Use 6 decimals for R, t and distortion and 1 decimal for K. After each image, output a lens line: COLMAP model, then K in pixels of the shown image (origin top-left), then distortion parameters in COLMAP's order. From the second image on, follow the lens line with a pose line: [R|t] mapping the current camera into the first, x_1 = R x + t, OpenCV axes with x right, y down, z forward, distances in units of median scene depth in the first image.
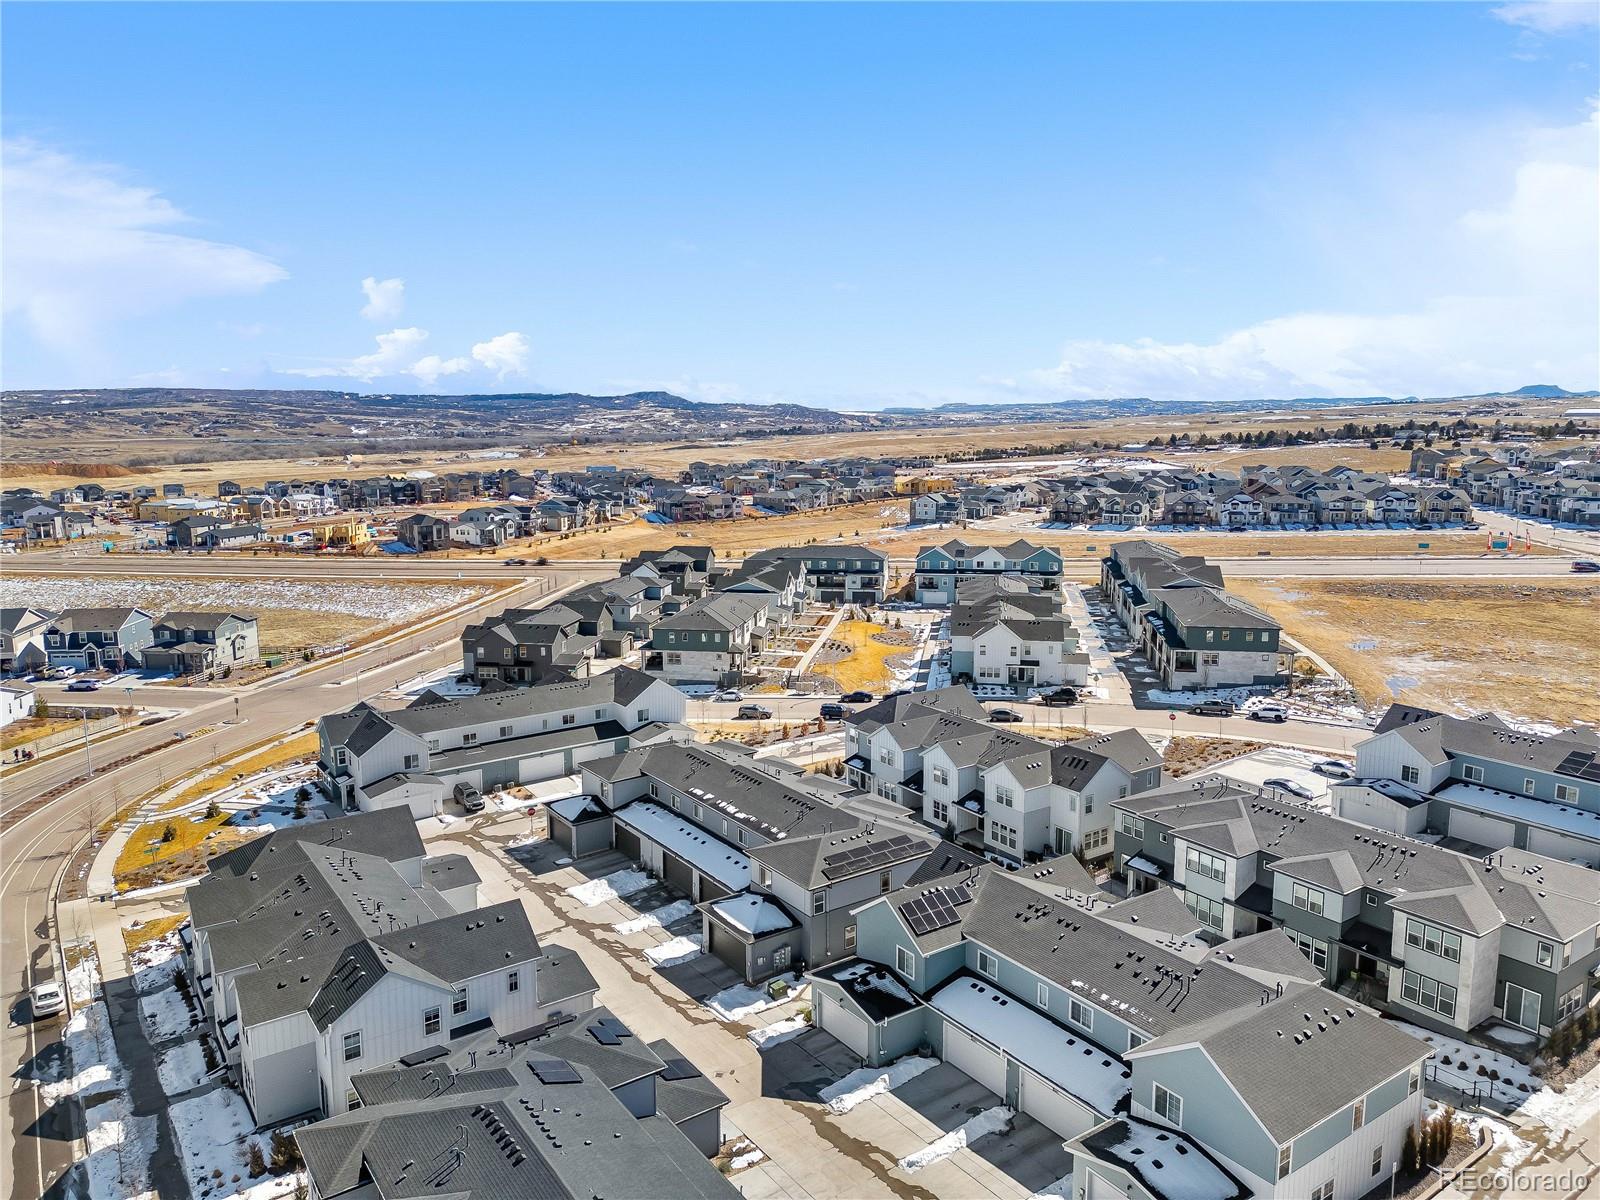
lens RADIAL K [[1122.3, 0, 799.7], [0, 1122.3, 596.5], [0, 0, 1]] dist [0.088674, -0.100247]
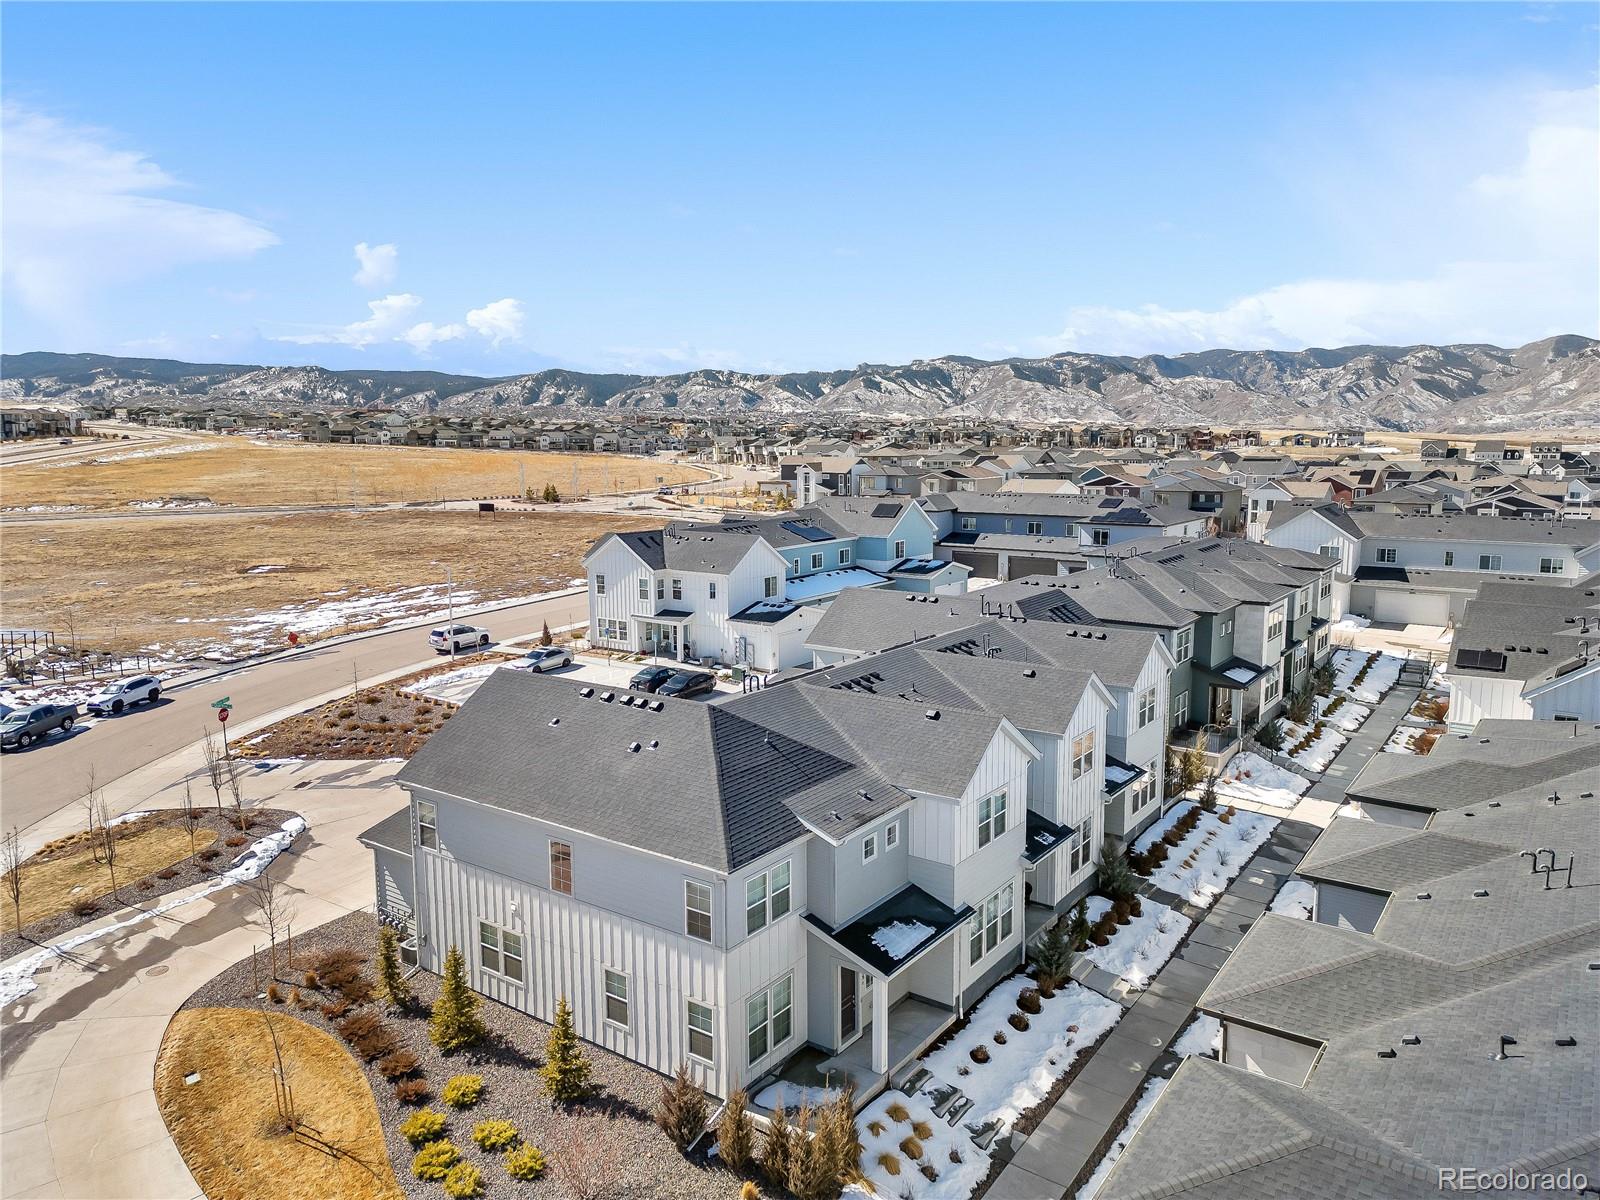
lens RADIAL K [[1122.3, 0, 799.7], [0, 1122.3, 596.5], [0, 0, 1]] dist [0.088674, -0.100247]
pose [[-0.327319, -0.135156, 0.935198, -0.233901], [0.155475, 0.968525, 0.194388, 0.013664], [-0.932035, 0.209027, -0.296004, 1.362012]]
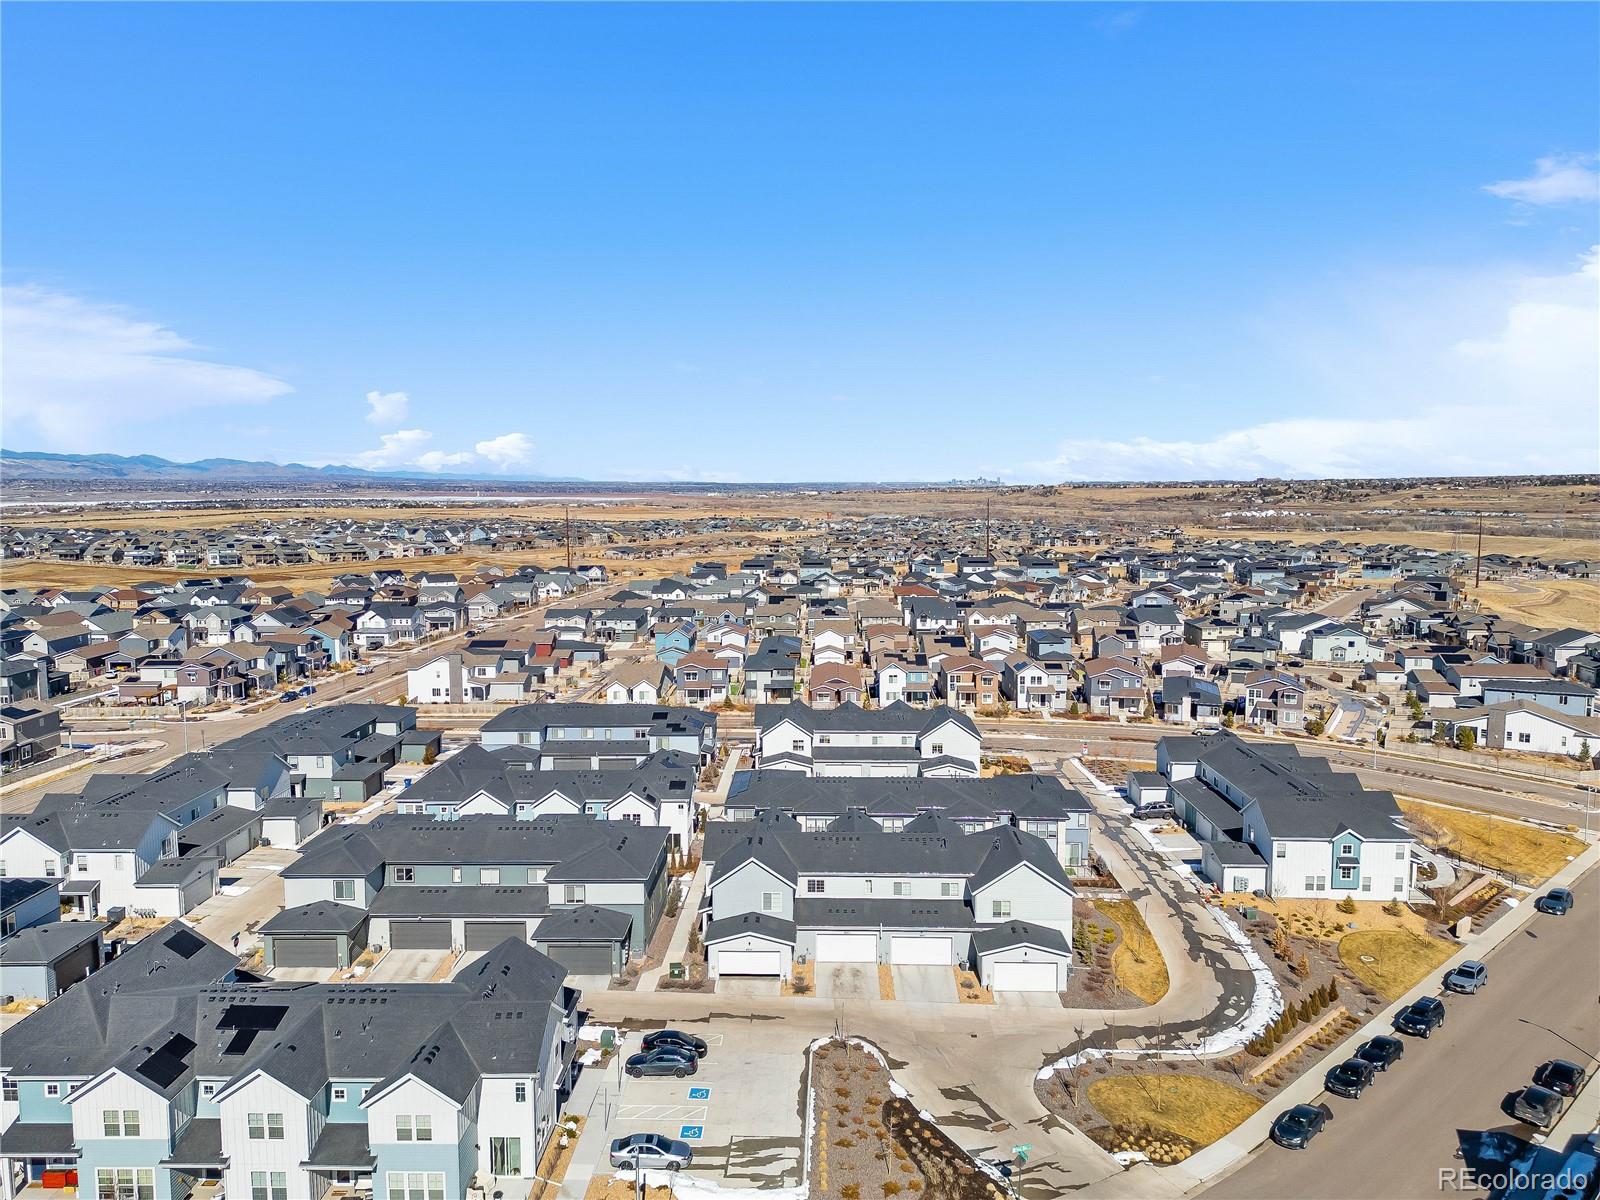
lens RADIAL K [[1122.3, 0, 799.7], [0, 1122.3, 596.5], [0, 0, 1]] dist [0.088674, -0.100247]
pose [[-0.592326, 0.090400, -0.800610, 1.100356], [-0.121396, 0.972328, 0.199604, -0.301829], [0.796500, 0.215422, -0.564961, 1.706517]]
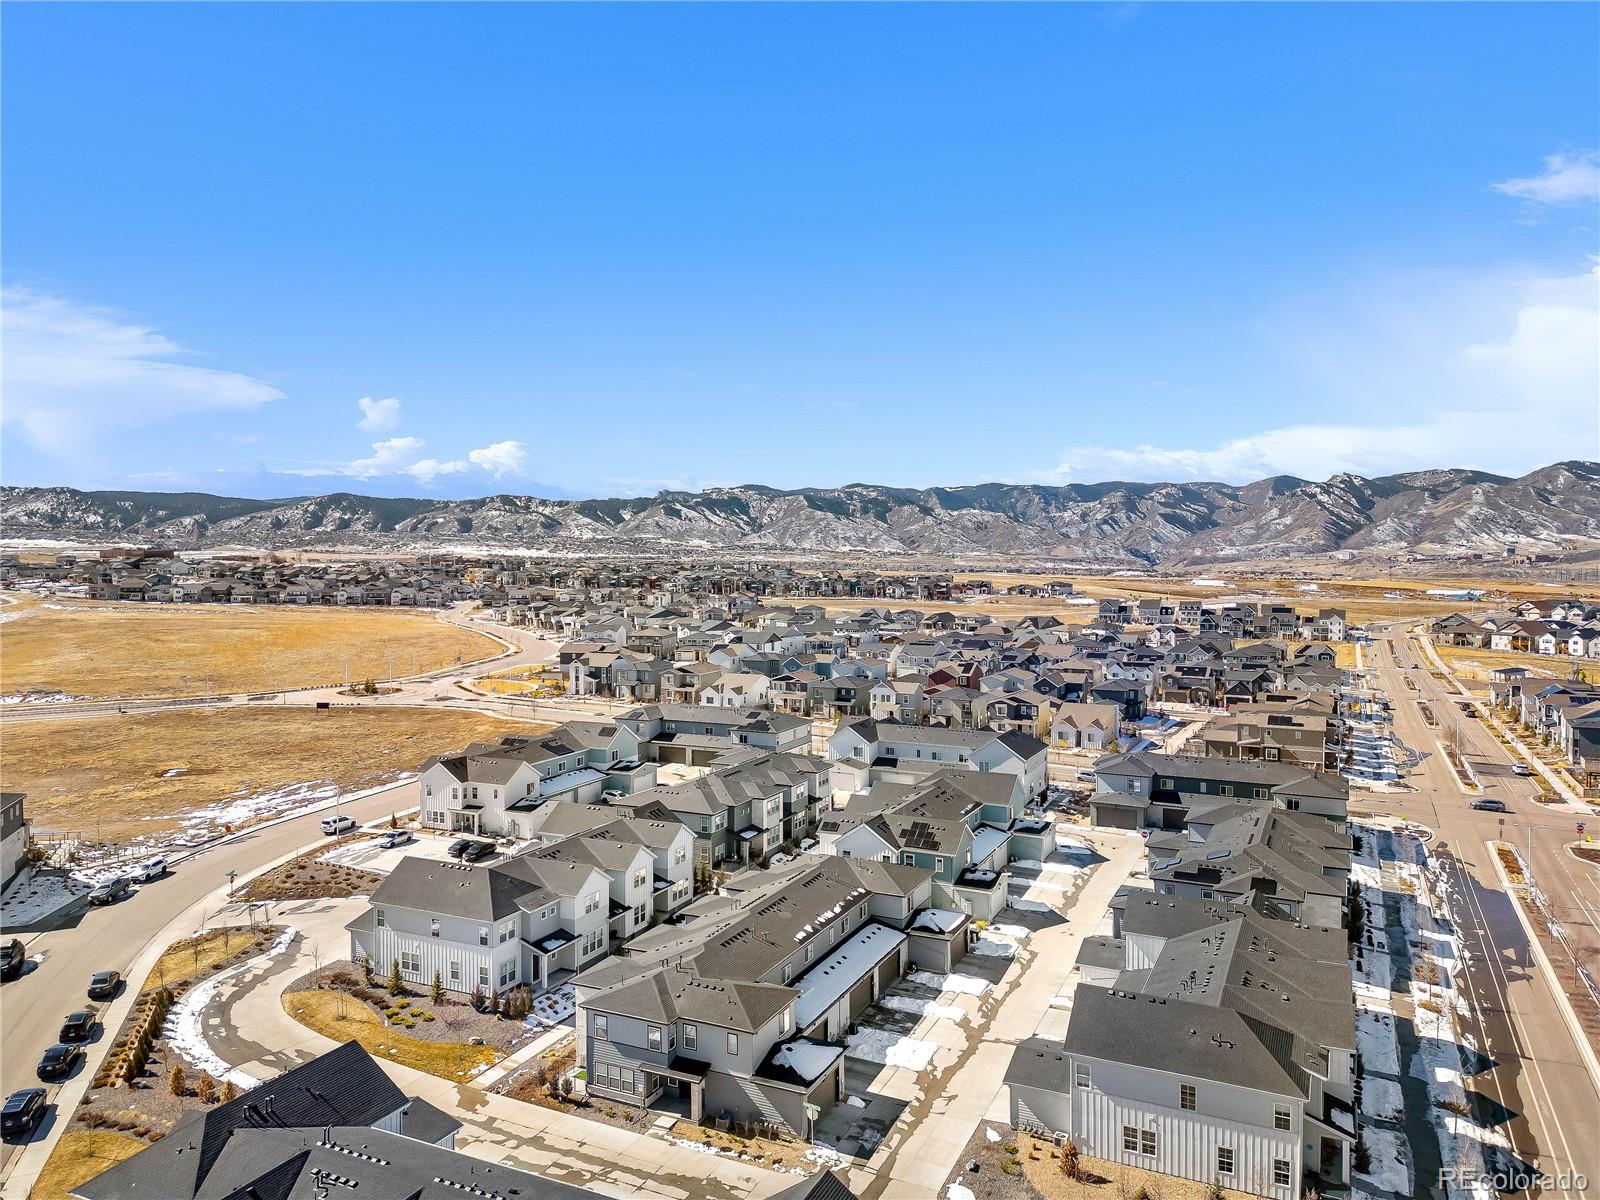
lens RADIAL K [[1122.3, 0, 799.7], [0, 1122.3, 596.5], [0, 0, 1]] dist [0.088674, -0.100247]
pose [[-0.486419, -0.031239, 0.873167, -0.947241], [0.143002, 0.983038, 0.114833, -0.215527], [-0.861944, 0.180721, -0.473701, 1.494130]]
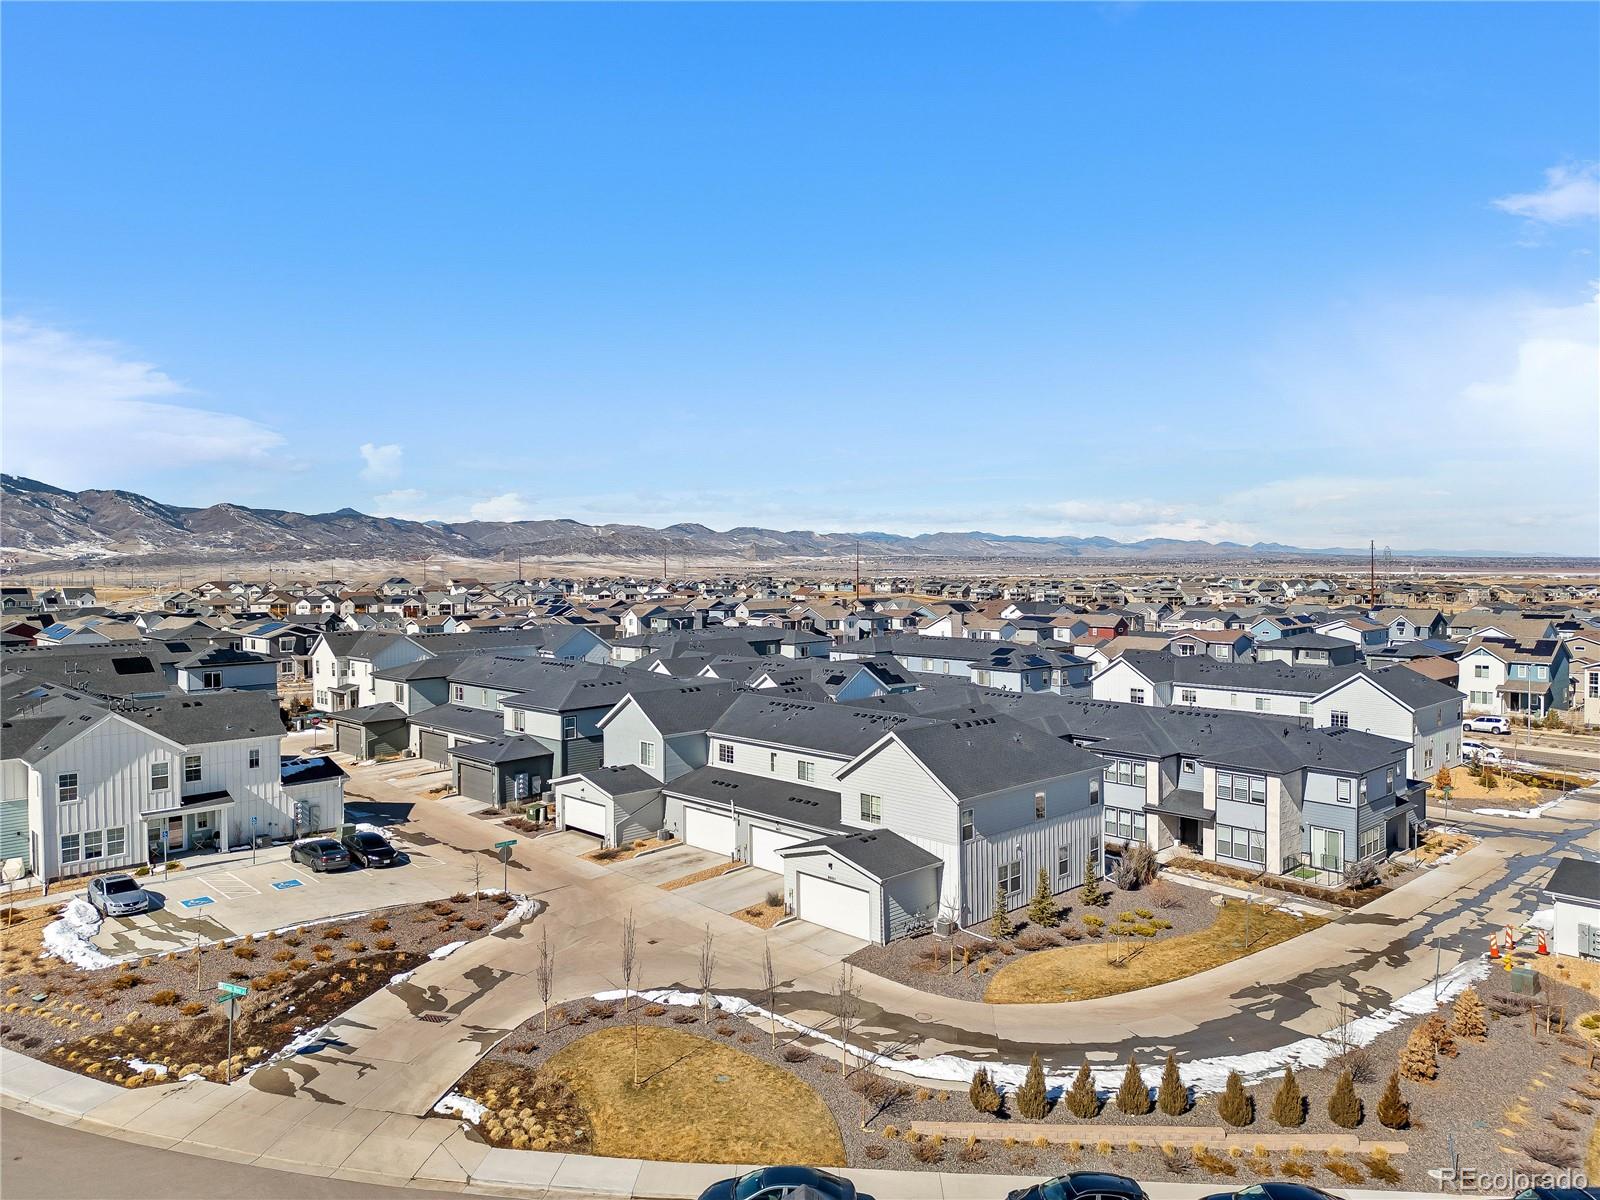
lens RADIAL K [[1122.3, 0, 799.7], [0, 1122.3, 596.5], [0, 0, 1]] dist [0.088674, -0.100247]
pose [[-0.987439, 0.013390, -0.157433, 0.342444], [-0.016702, 0.981974, 0.188277, -0.085462], [0.157116, 0.188542, -0.969416, 1.926577]]
